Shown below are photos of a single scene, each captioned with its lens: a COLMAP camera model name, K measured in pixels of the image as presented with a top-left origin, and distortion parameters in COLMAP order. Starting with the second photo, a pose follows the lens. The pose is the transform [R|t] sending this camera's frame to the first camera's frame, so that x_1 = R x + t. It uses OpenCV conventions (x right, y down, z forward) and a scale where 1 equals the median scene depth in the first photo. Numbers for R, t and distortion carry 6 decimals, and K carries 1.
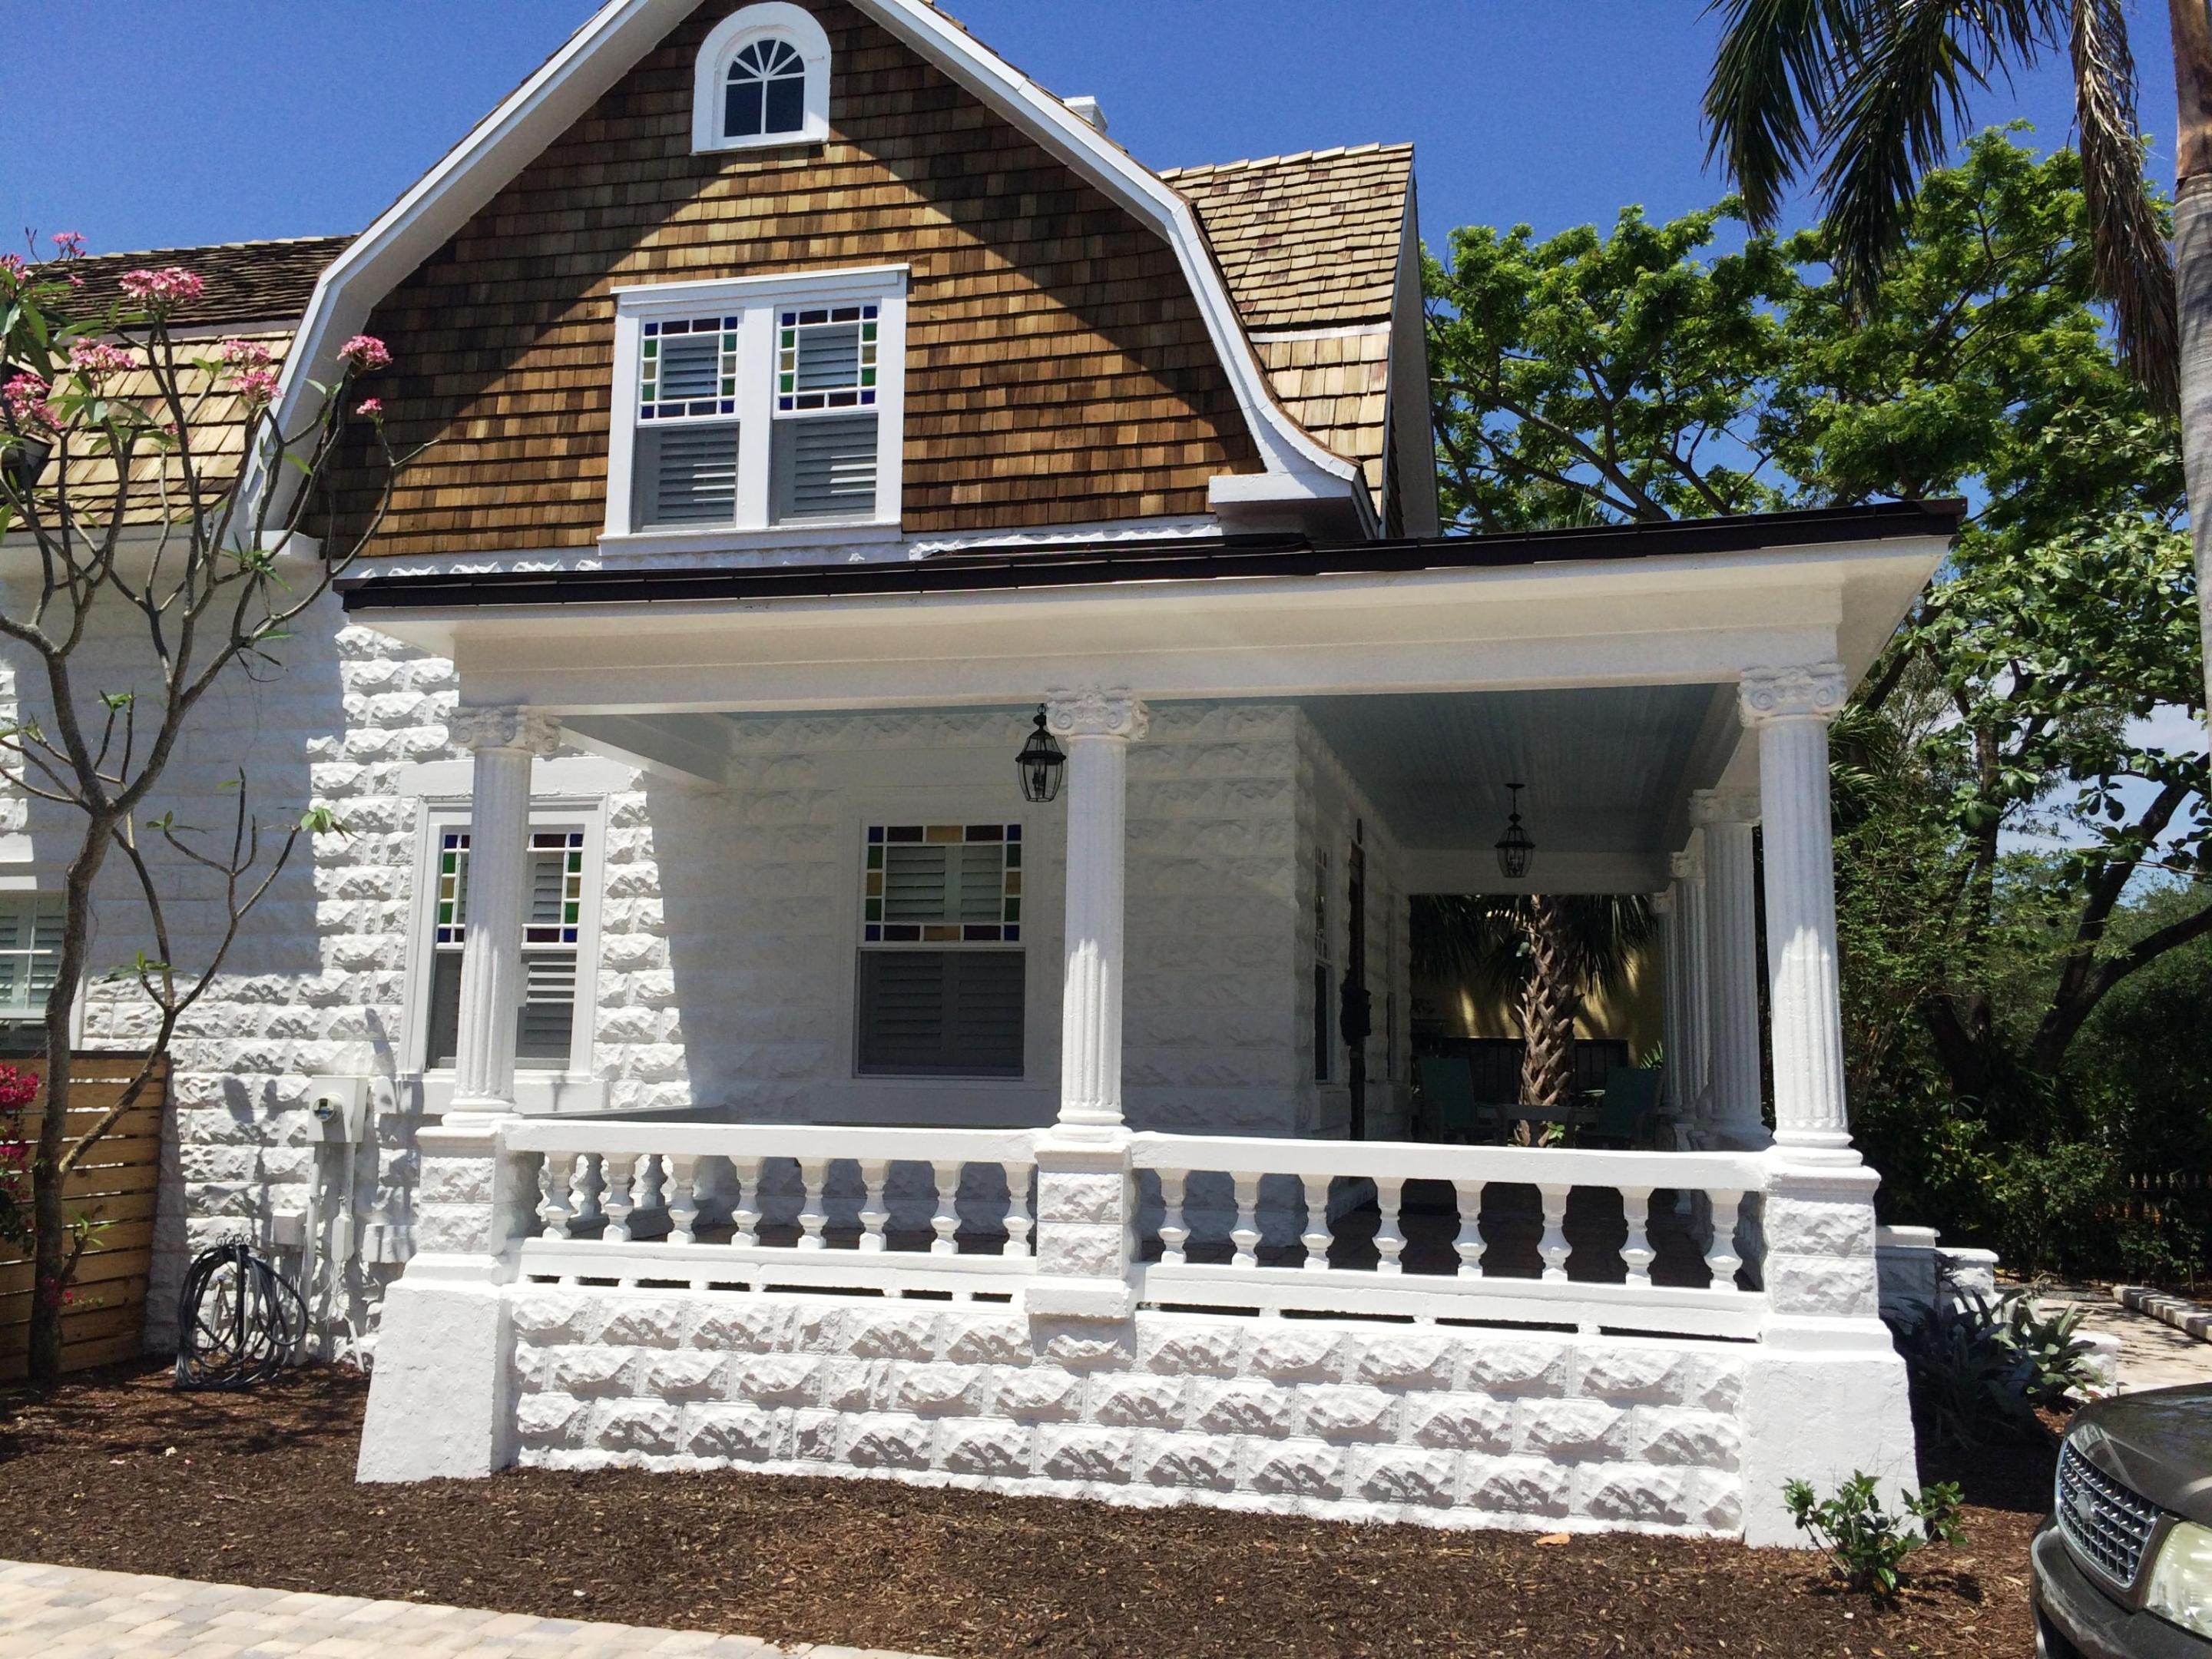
lens RADIAL K [[1852.8, 0, 1106.0], [0, 1852.8, 829.5], [0, 0, 1]] dist [0.053732, -0.096323]
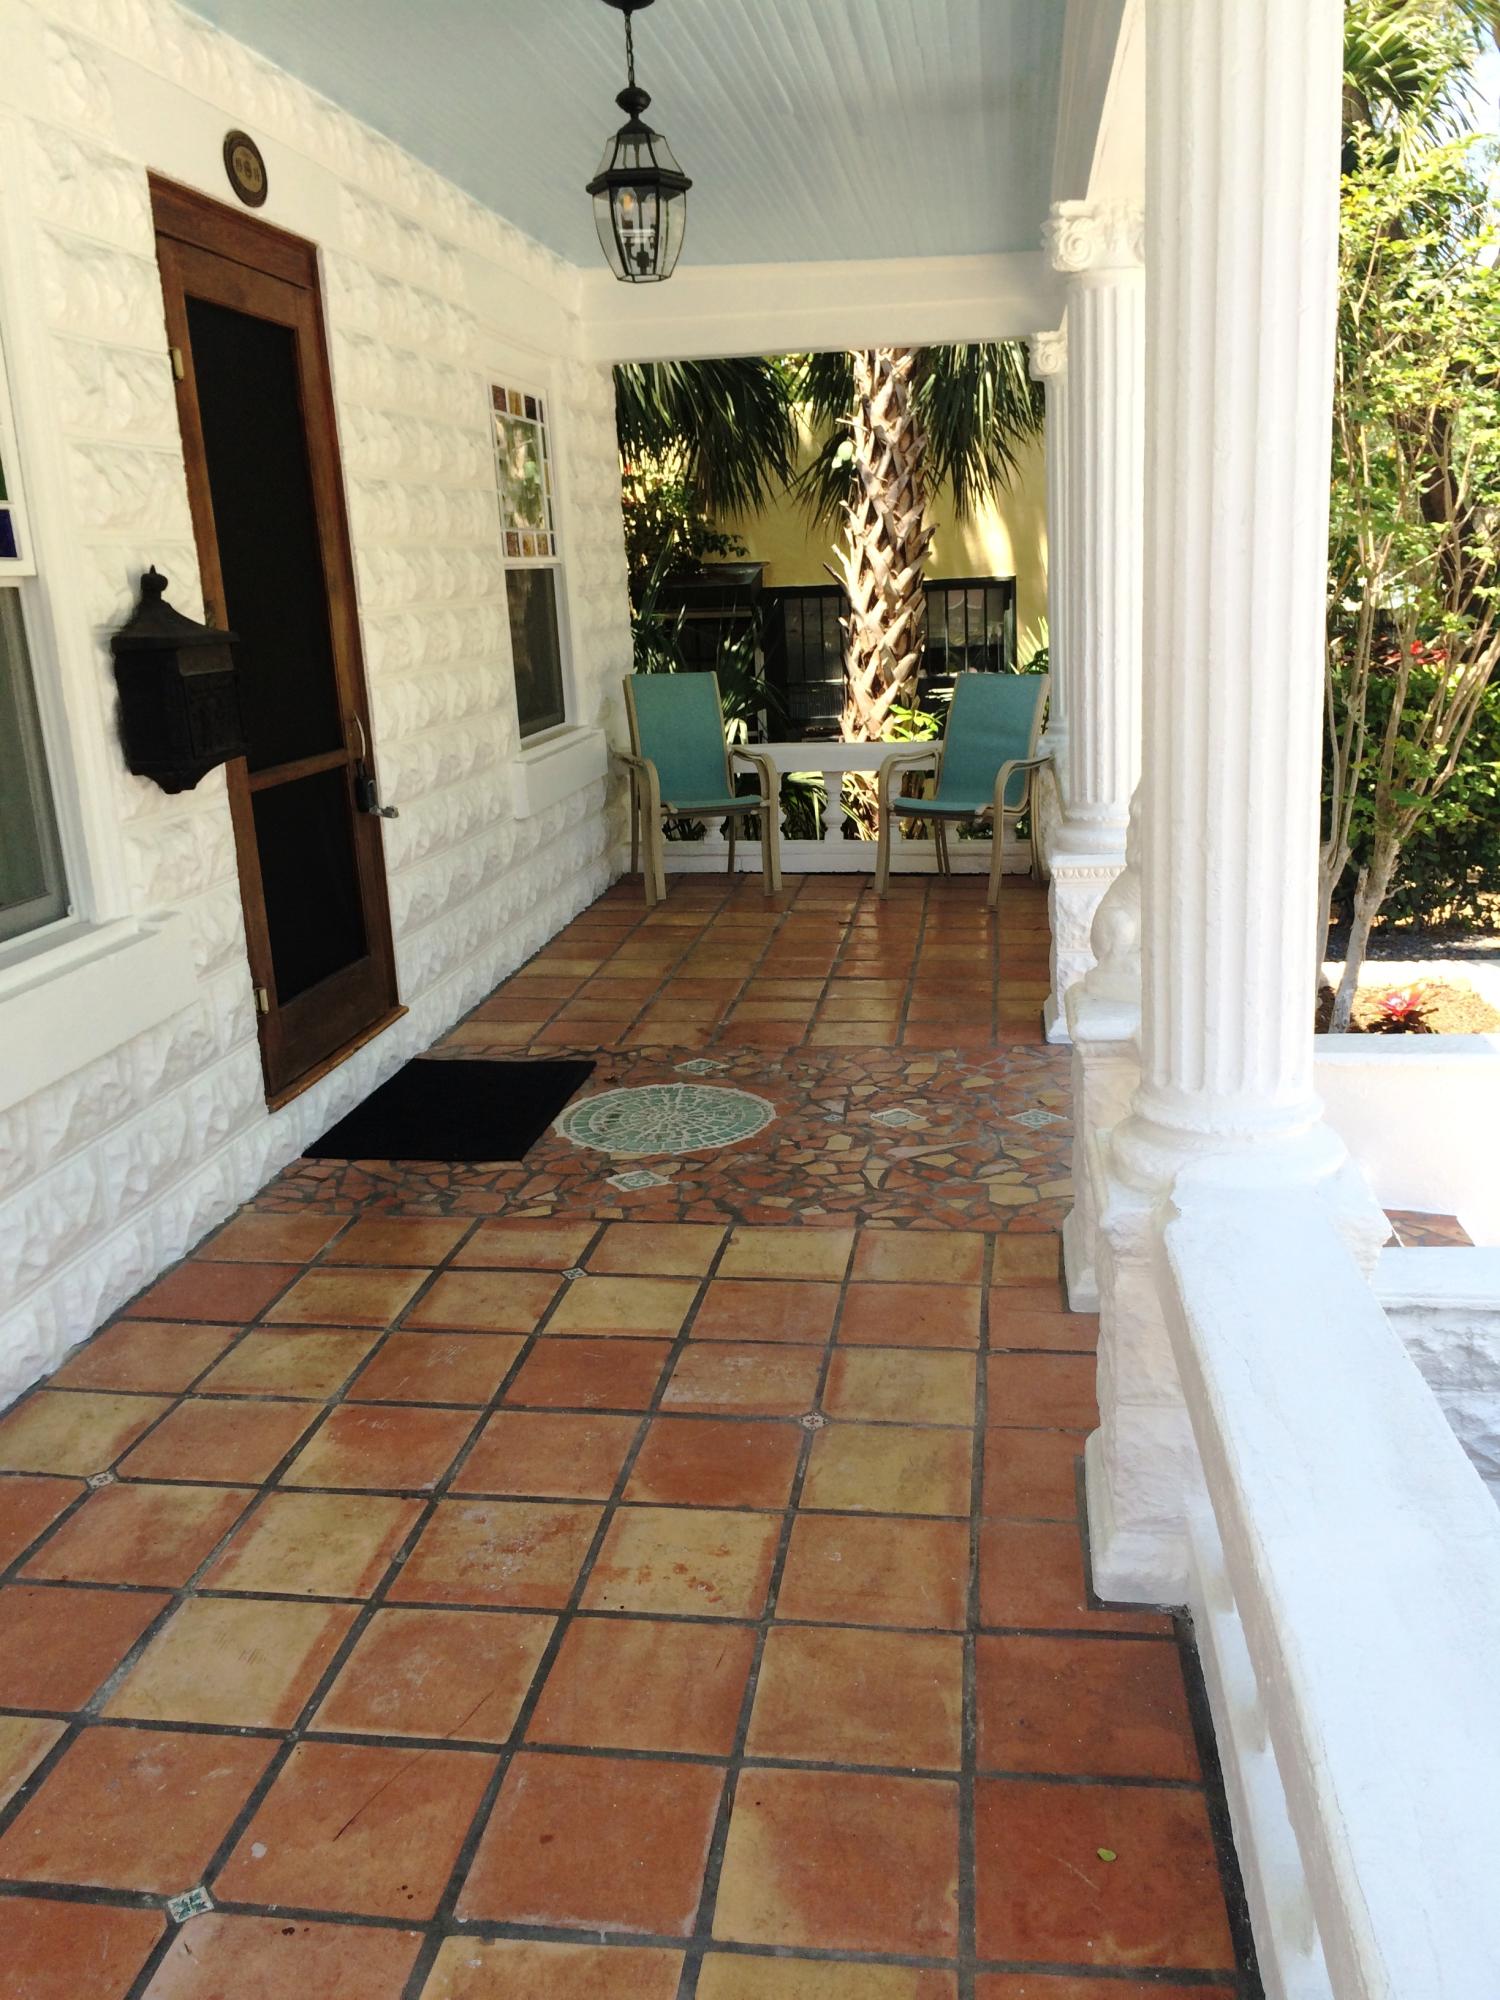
lens RADIAL K [[1675.3, 0, 771.2], [0, 1675.3, 1007.7], [0, 0, 1]] dist [0.053732, -0.096323]
pose [[0.992179, -0.085510, 0.090936, 0.135608], [0.045457, 0.925999, 0.374778, 0.023755], [-0.116254, -0.367713, 0.922644, 0.421835]]
